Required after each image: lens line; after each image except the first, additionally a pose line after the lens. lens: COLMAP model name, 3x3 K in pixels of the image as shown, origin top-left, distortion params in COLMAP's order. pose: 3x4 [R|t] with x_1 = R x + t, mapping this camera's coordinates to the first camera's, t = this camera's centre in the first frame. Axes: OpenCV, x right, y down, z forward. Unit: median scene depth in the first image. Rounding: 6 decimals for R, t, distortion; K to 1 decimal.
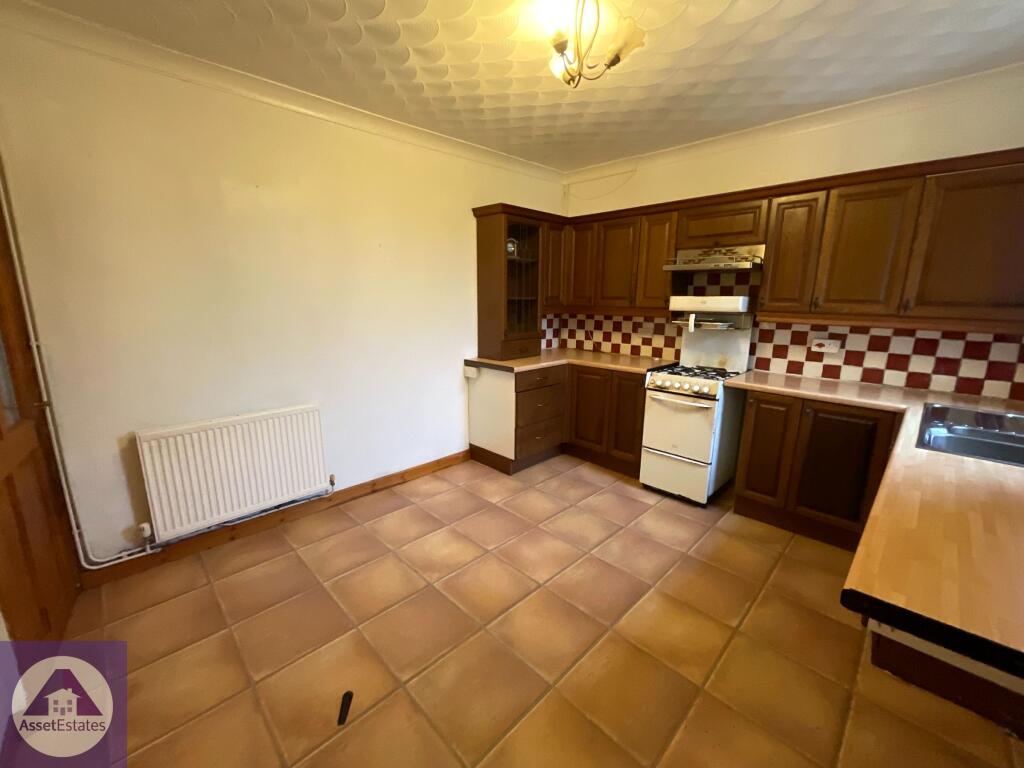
lens RADIAL K [[413.9, 0, 513.6], [0, 413.9, 384.7], [0, 0, 1]] dist [-0.003087, 0.000425]
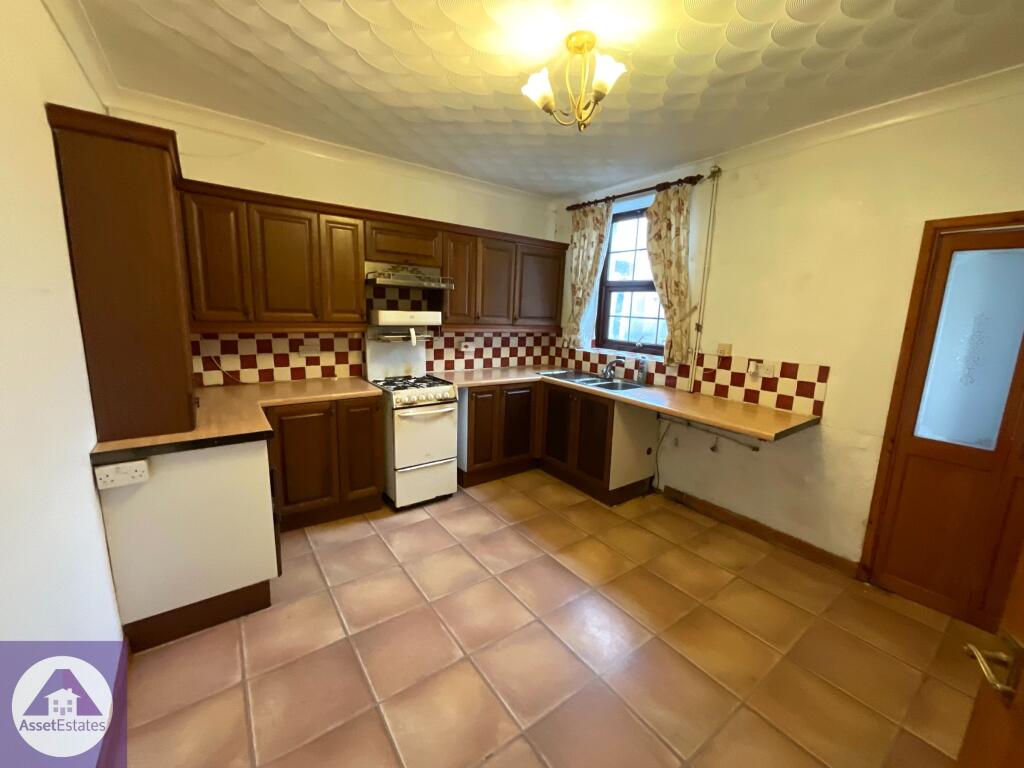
lens RADIAL K [[413.9, 0, 517.1], [0, 413.9, 382.6], [0, 0, 1]] dist [-0.003087, 0.000425]
pose [[0.152266, -0.164347, 0.974580, -0.551013], [0.180827, 0.974065, 0.136008, -0.126673], [-0.971657, 0.155521, 0.178035, 0.567819]]
